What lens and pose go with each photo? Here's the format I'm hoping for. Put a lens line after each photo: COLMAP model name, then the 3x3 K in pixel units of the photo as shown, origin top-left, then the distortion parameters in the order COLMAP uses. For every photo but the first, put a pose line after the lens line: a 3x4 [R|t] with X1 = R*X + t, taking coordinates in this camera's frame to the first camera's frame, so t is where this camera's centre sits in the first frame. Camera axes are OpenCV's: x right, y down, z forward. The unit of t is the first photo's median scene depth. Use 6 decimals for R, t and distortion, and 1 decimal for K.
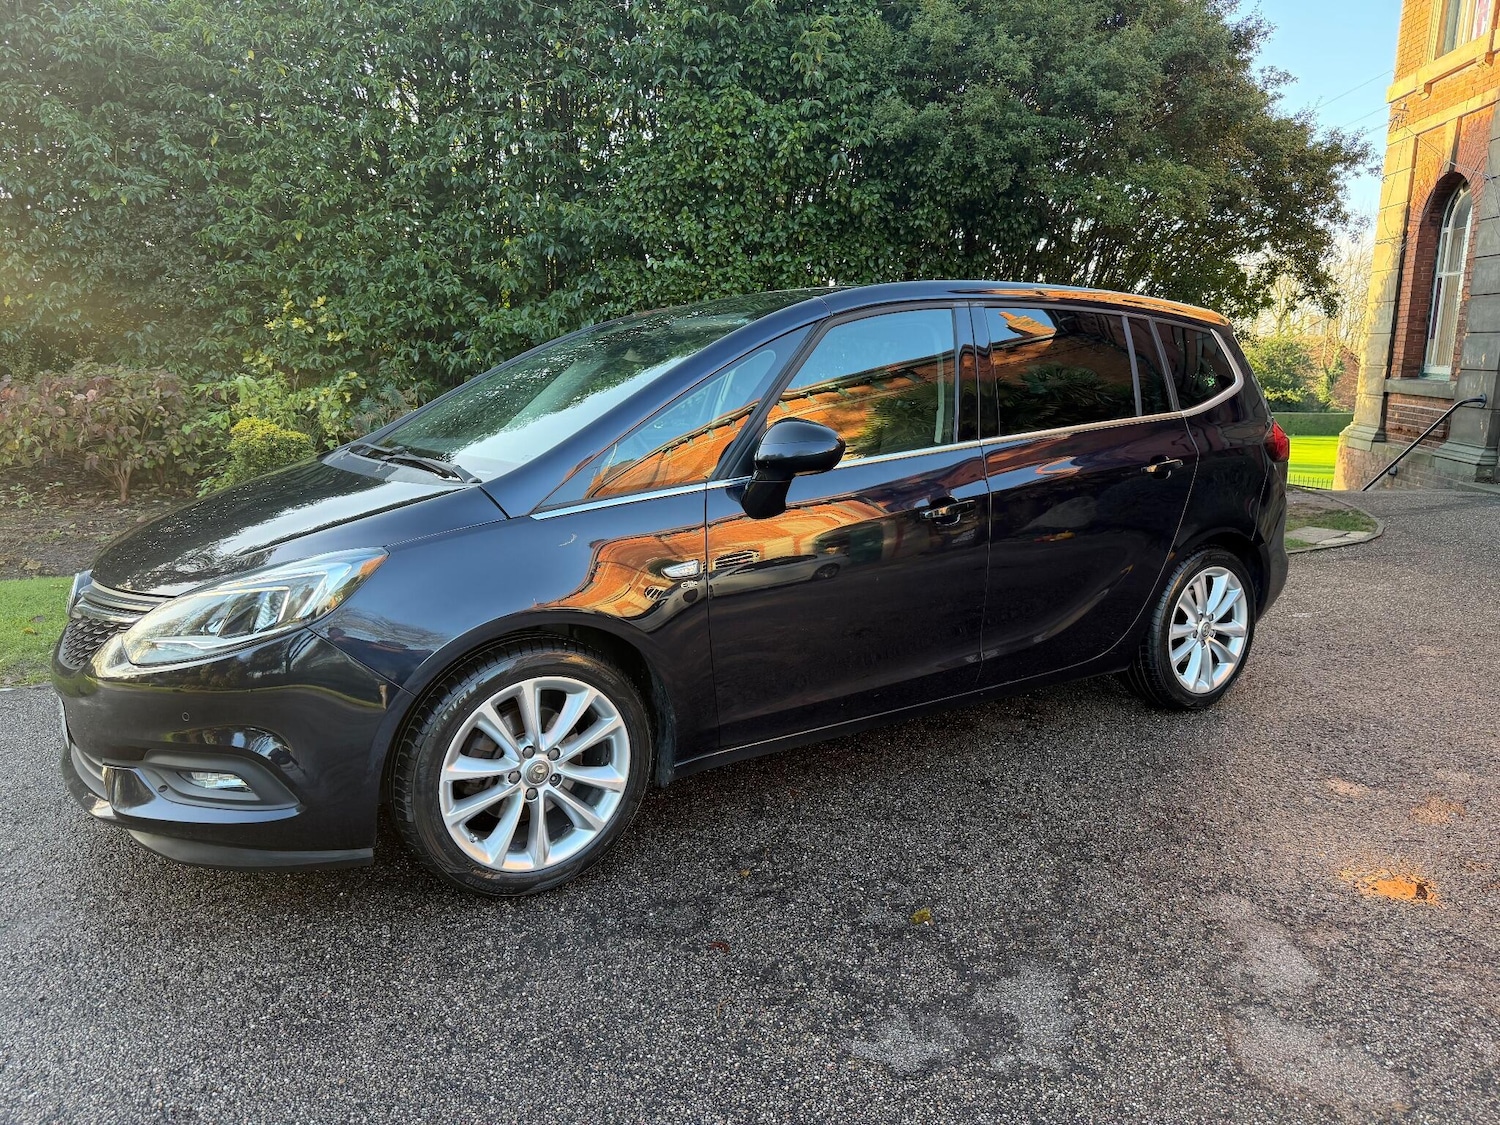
lens RADIAL K [[1129.4, 0, 816.2], [0, 1129.4, 582.5], [0, 0, 1]] dist [0.076485, -0.130635]
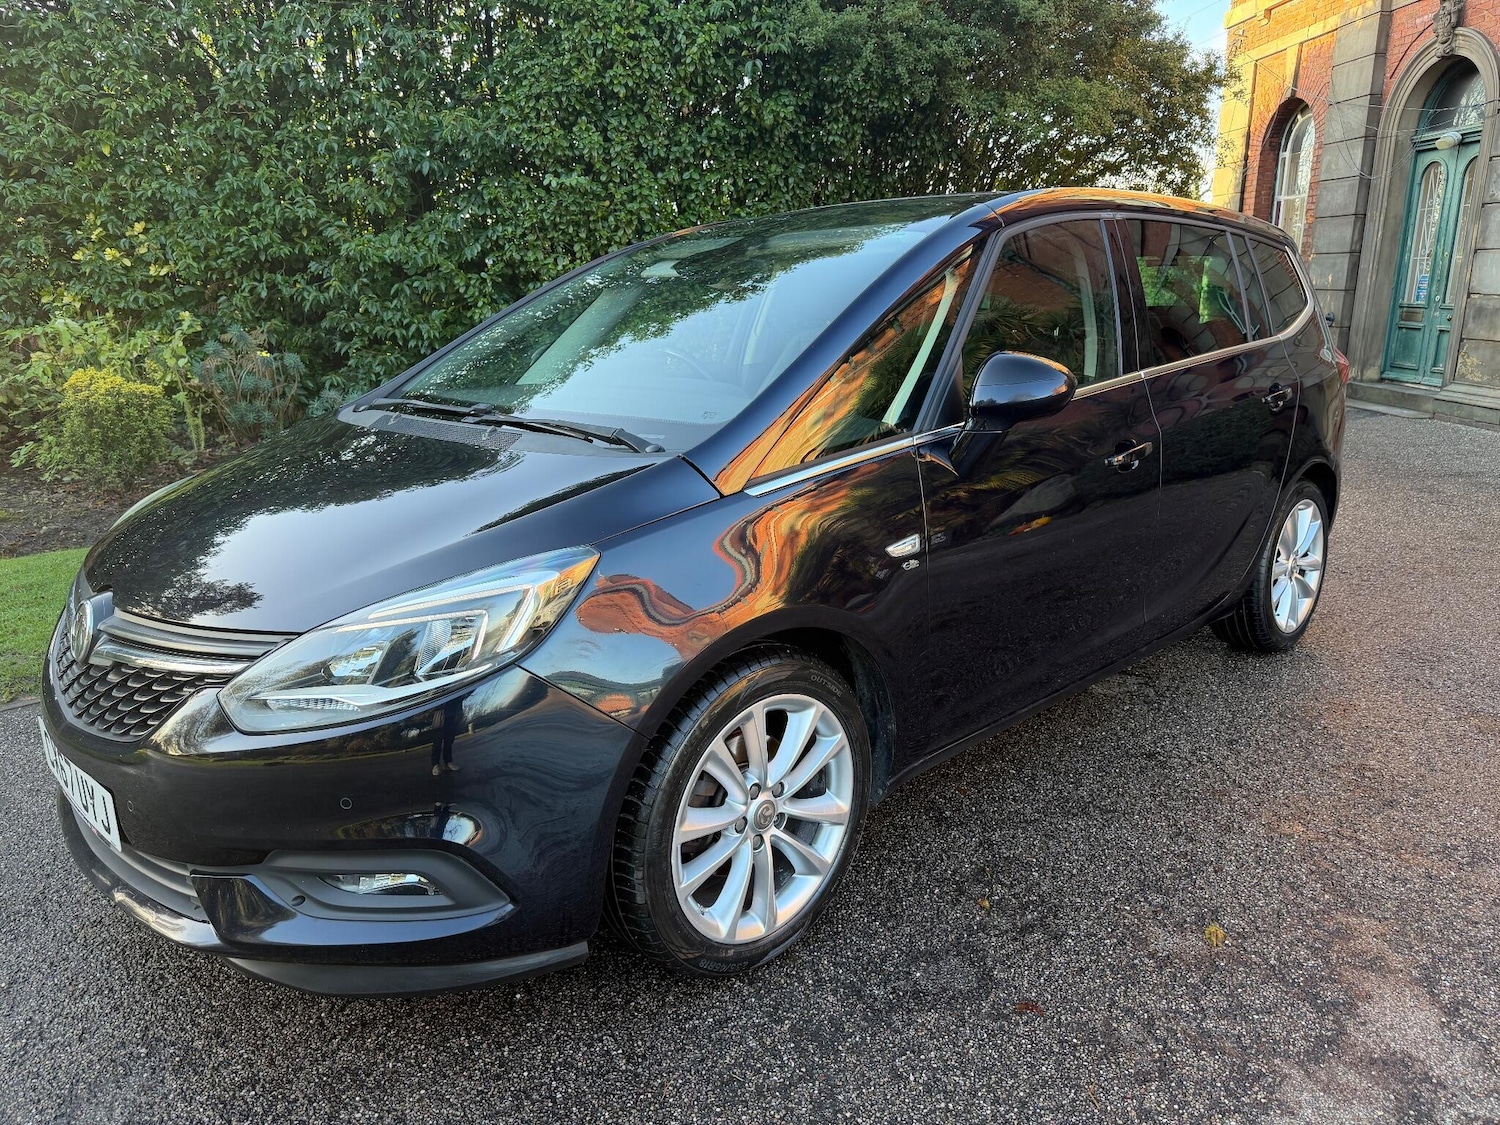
lens RADIAL K [[1088.7, 0, 746.0], [0, 1088.7, 563.4], [0, 0, 1]] dist [-0.000172, -0.006014]
pose [[0.980372, -0.062089, 0.187125, -0.169979], [0.052139, 0.996975, 0.057634, -0.022584], [-0.190137, -0.046746, 0.980644, 0.118397]]
